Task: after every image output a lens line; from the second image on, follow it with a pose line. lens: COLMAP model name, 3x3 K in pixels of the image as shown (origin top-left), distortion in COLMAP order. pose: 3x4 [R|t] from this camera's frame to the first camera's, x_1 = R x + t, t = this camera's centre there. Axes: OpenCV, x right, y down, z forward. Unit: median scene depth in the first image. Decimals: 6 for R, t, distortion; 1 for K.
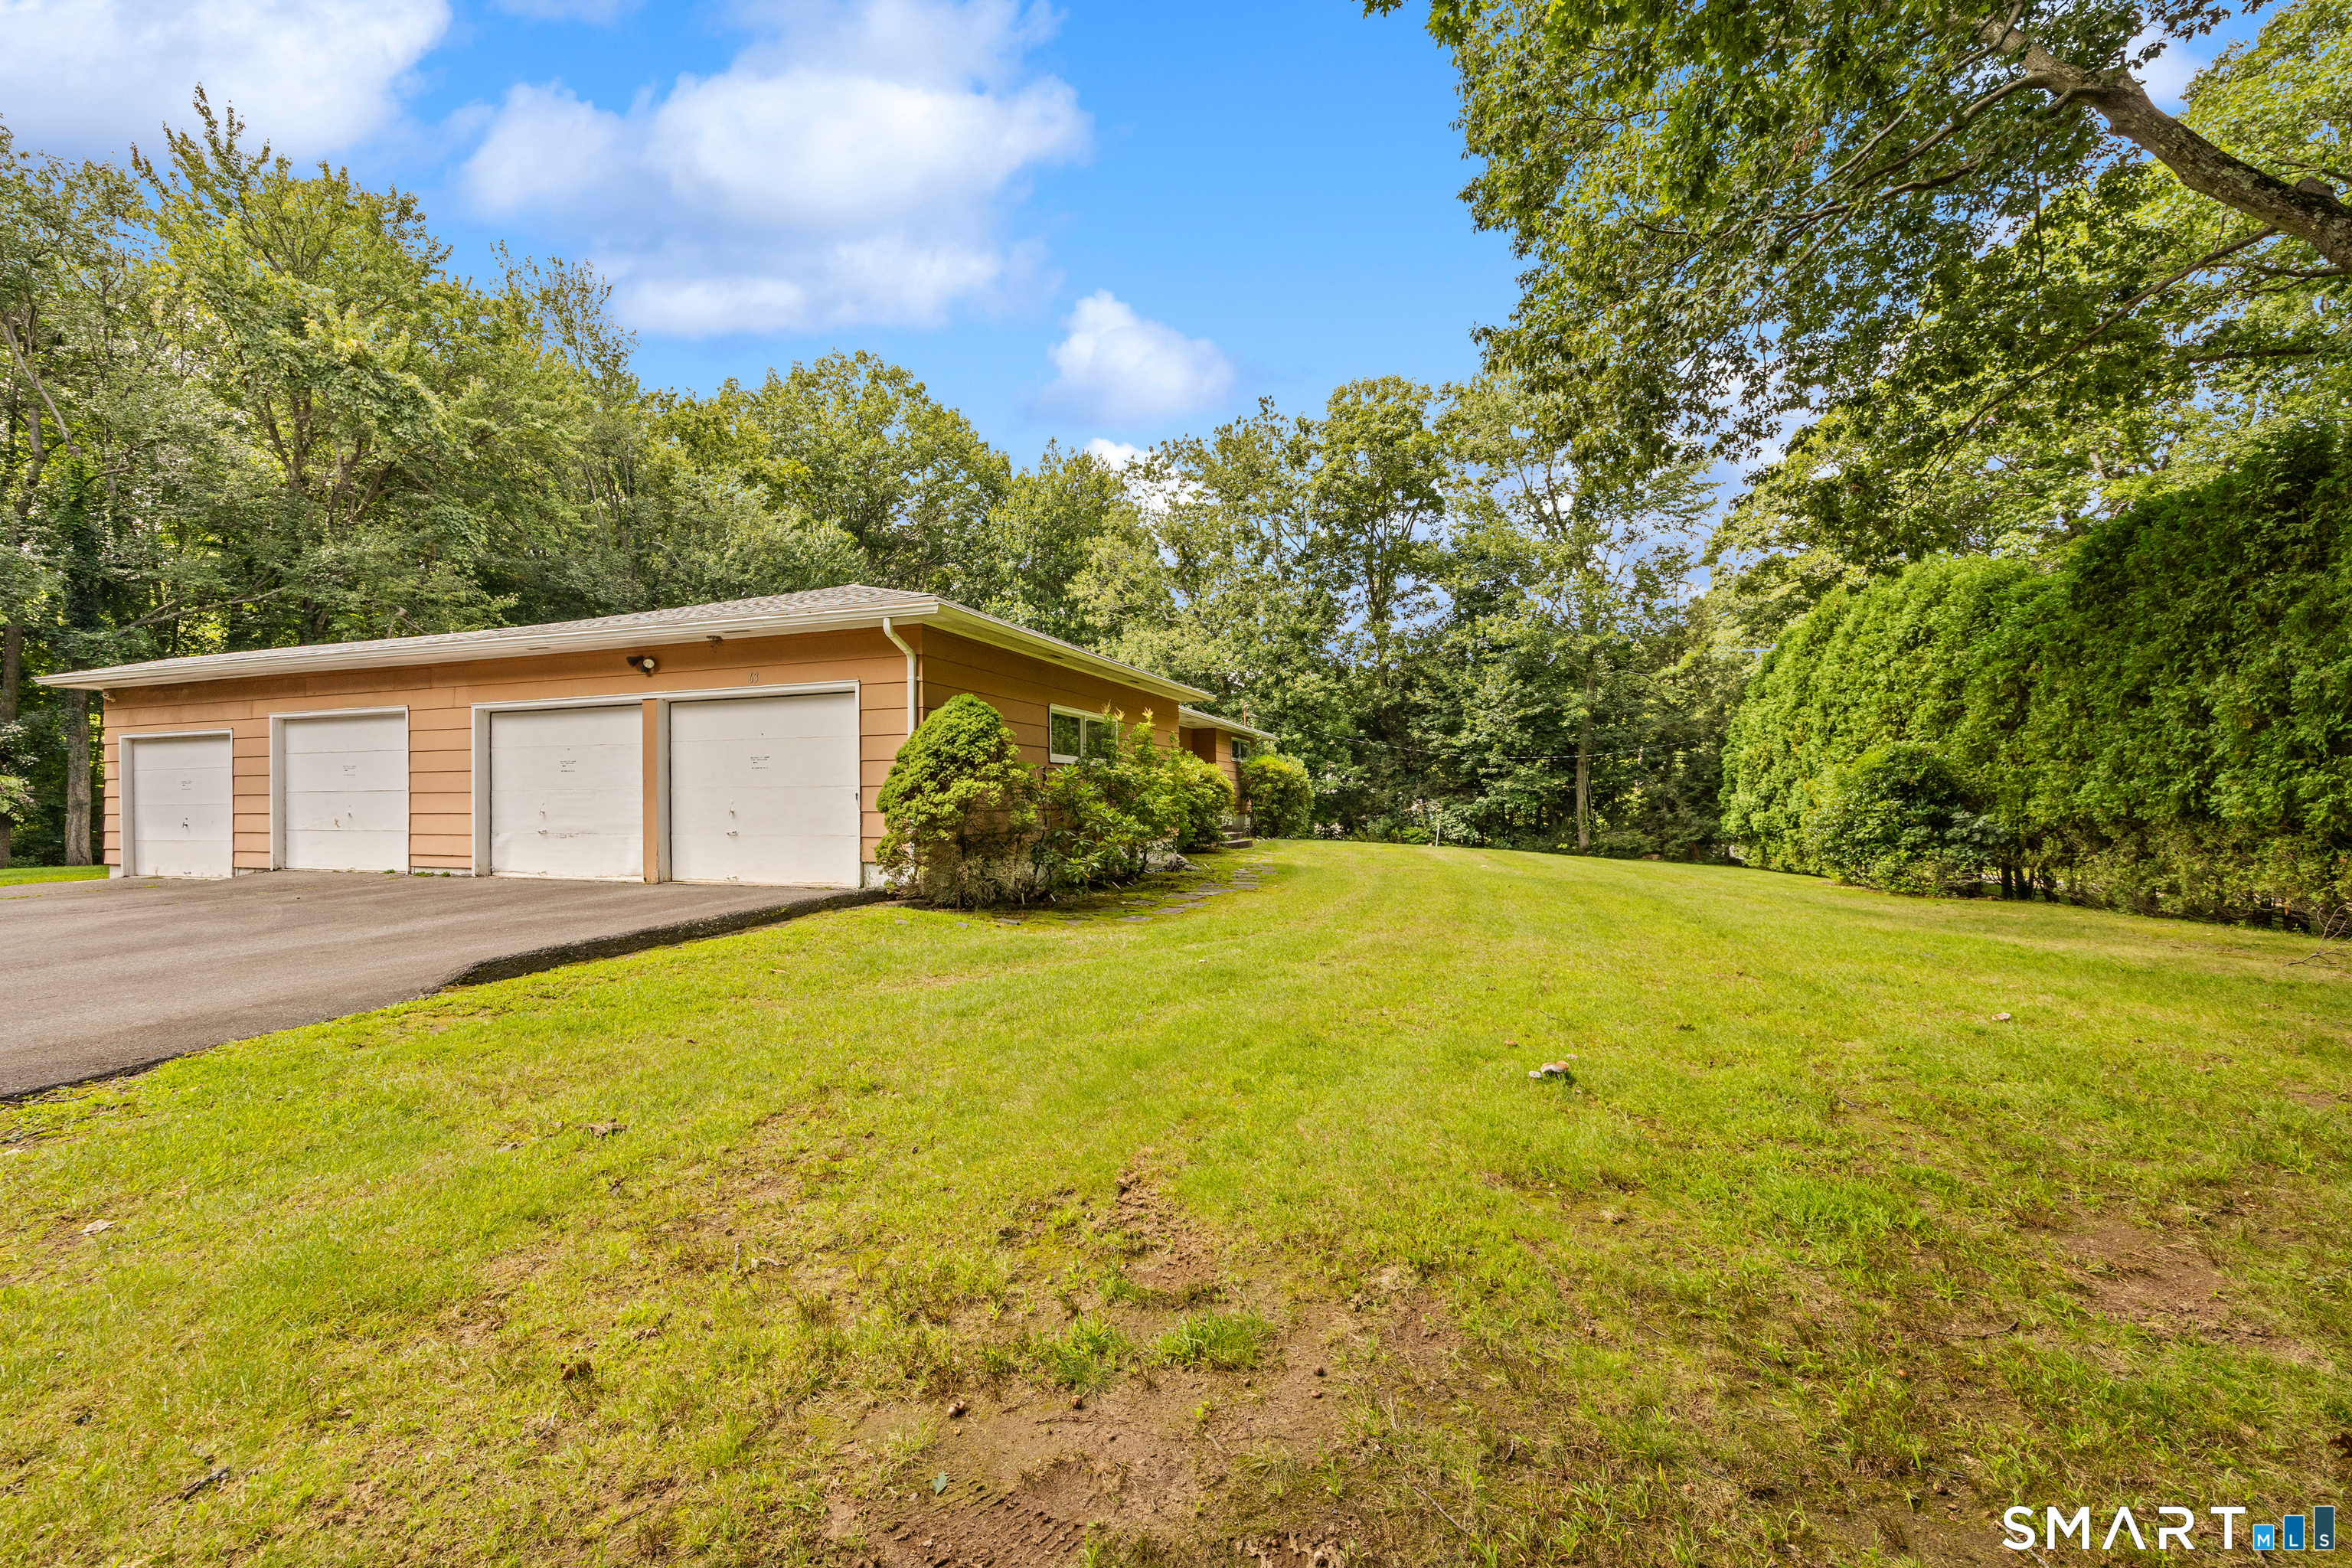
lens RADIAL K [[919.8, 0, 1173.2], [0, 919.8, 791.1], [0, 0, 1]] dist [-0.002236, -0.000060]
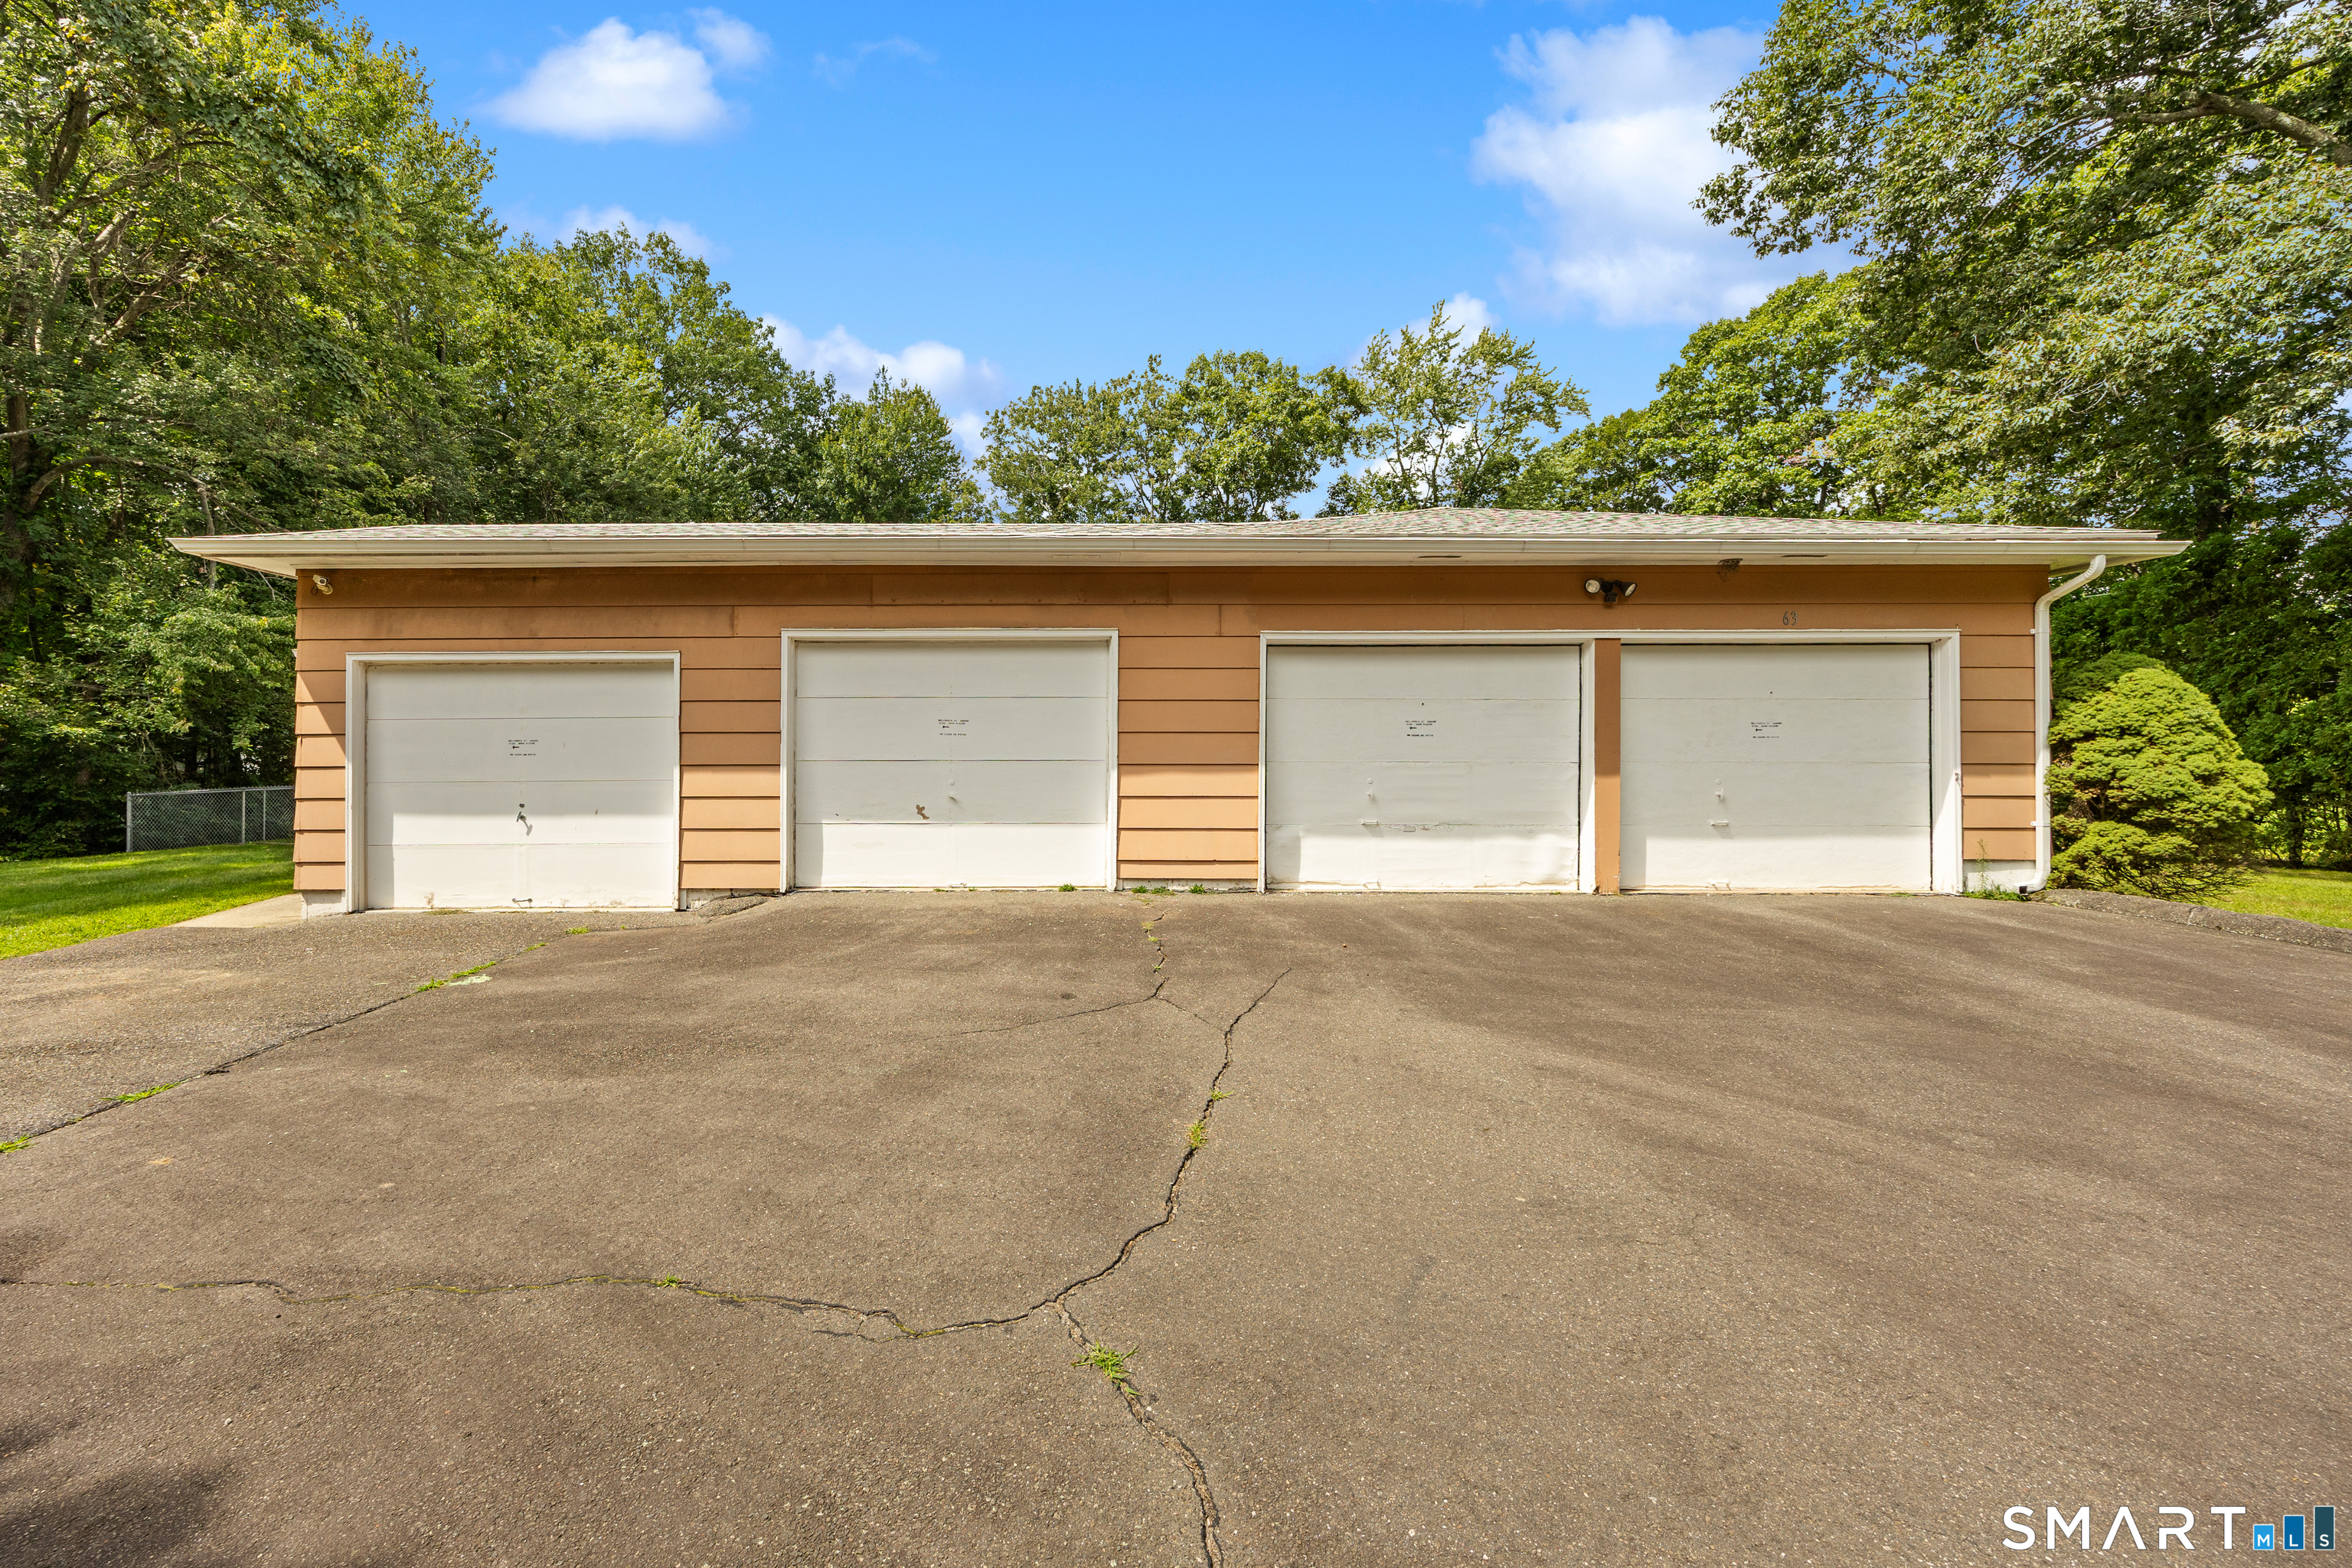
lens RADIAL K [[919.8, 0, 1175.6], [0, 919.8, 767.6], [0, 0, 1]] dist [-0.002236, -0.000060]
pose [[0.945914, 0.005701, 0.324368, -0.968893], [-0.007144, 0.999969, 0.003257, 0.001190], [-0.324339, -0.005398, 0.945926, 0.363777]]
